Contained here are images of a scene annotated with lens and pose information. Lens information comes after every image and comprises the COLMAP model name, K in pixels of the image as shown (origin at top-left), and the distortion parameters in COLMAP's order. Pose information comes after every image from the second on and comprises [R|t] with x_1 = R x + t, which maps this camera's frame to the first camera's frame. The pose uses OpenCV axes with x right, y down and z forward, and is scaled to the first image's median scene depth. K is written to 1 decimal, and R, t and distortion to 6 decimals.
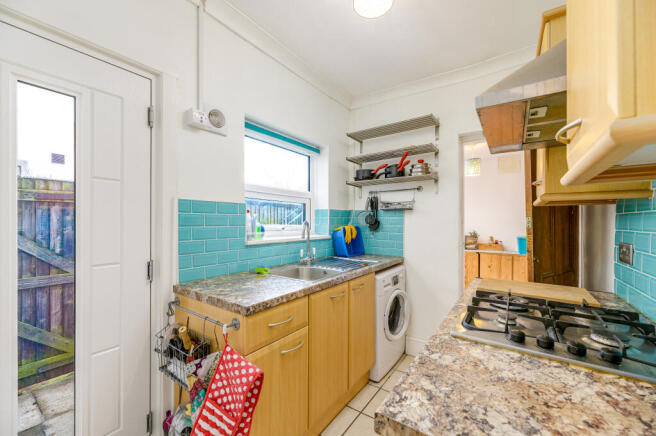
lens RADIAL K [[269.5, 0, 328.8], [0, 269.5, 221.4], [0, 0, 1]] dist [-0.000170, -0.000089]
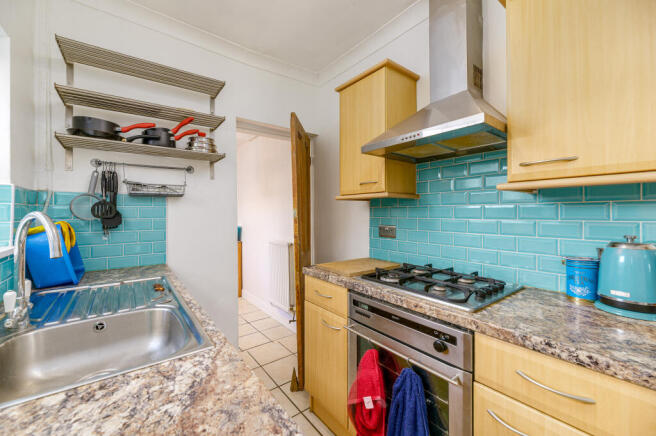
lens RADIAL K [[265.7, 0, 327.8], [0, 265.7, 215.1], [0, 0, 1]] dist [-0.000523, -0.000262]
pose [[0.307957, -0.009838, 0.951349, -0.251808], [0.002825, 0.999952, 0.009426, 0.000435], [-0.951396, -0.000215, 0.307970, 0.390525]]
